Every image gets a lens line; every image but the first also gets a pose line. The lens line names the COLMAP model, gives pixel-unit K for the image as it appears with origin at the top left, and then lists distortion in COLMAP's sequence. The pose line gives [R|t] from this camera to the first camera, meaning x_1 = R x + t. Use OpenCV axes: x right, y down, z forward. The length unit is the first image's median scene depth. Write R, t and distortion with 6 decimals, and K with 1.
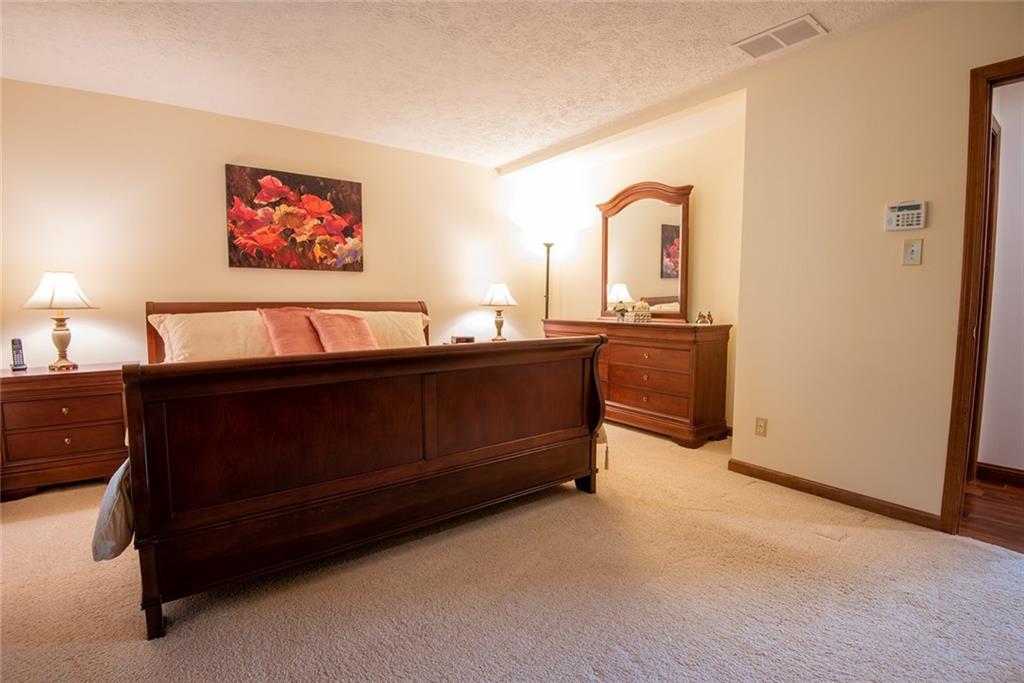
lens RADIAL K [[474.2, 0, 515.9], [0, 474.2, 339.8], [0, 0, 1]] dist [-0.015542, -0.019372]
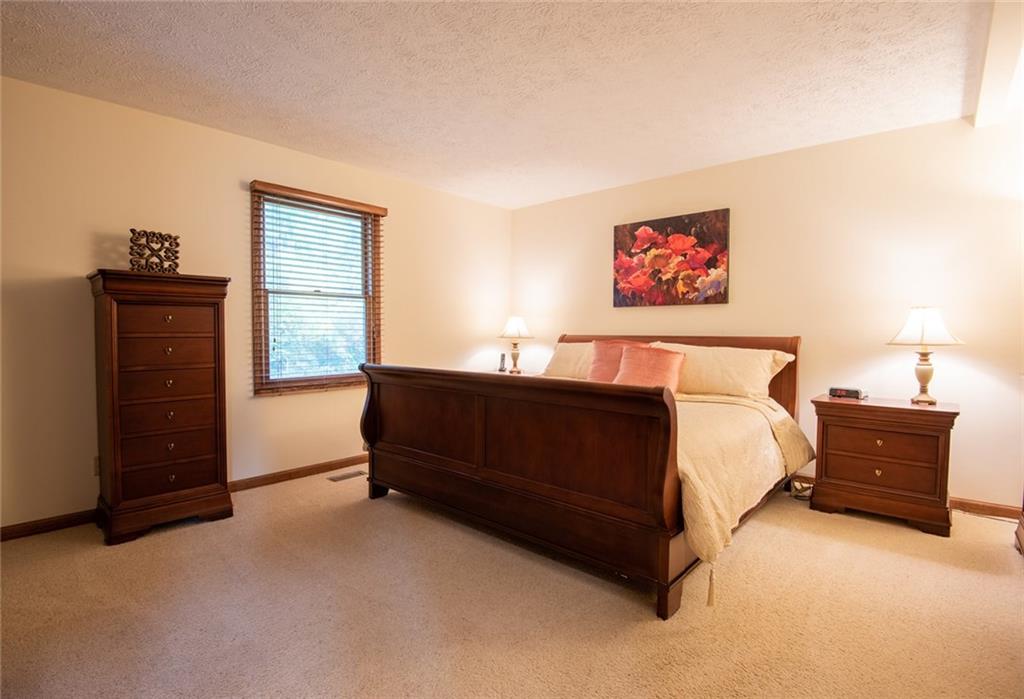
lens RADIAL K [[456.1, 0, 471.9], [0, 456.1, 346.1], [0, 0, 1]] dist [-0.001628, -0.000067]
pose [[0.192528, 0.027936, -0.980894, 0.485296], [-0.087754, 0.996080, 0.011144, -0.030448], [0.977360, 0.083932, 0.194224, 0.381712]]
